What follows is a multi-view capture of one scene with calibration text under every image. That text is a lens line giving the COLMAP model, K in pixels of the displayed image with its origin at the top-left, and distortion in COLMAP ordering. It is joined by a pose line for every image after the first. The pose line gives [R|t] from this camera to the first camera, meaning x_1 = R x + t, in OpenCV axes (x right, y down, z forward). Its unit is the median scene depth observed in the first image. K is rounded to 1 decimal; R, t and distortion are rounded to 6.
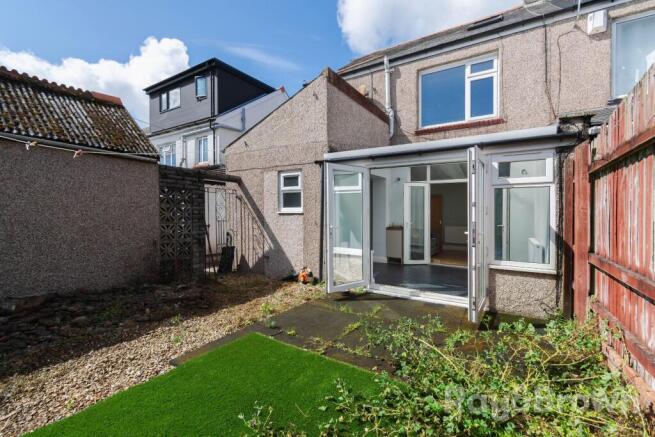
lens RADIAL K [[302.9, 0, 323.1], [0, 302.9, 211.9], [0, 0, 1]] dist [-0.000146, -0.000569]
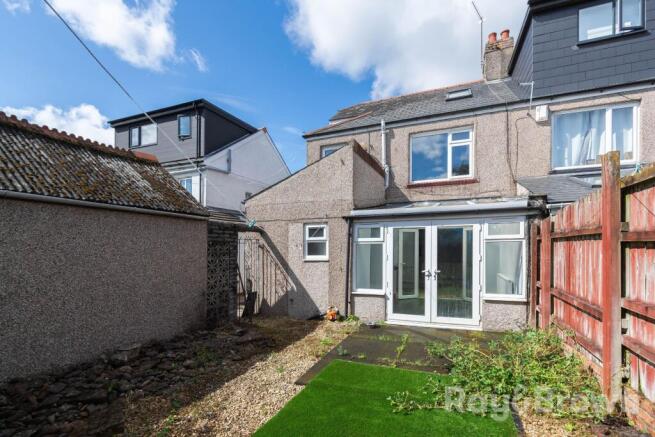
lens RADIAL K [[313.8, 0, 348.7], [0, 313.8, 249.5], [0, 0, 1]] dist [0.000338, -0.000189]
pose [[0.976167, -0.021543, 0.215948, -0.242129], [0.019049, 0.999726, 0.013624, -0.050925], [-0.216183, -0.009185, 0.976310, -0.179911]]
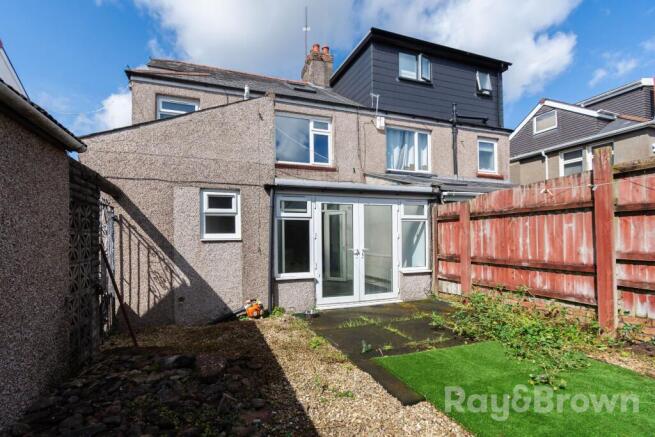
lens RADIAL K [[295.8, 0, 314.4], [0, 295.8, 237.0], [0, 0, 1]] dist [0.000893, -0.000124]
pose [[0.598080, -0.010093, 0.801373, -0.606549], [0.009063, 0.999942, 0.005830, -0.007478], [-0.801385, 0.003775, 0.598137, 0.304521]]
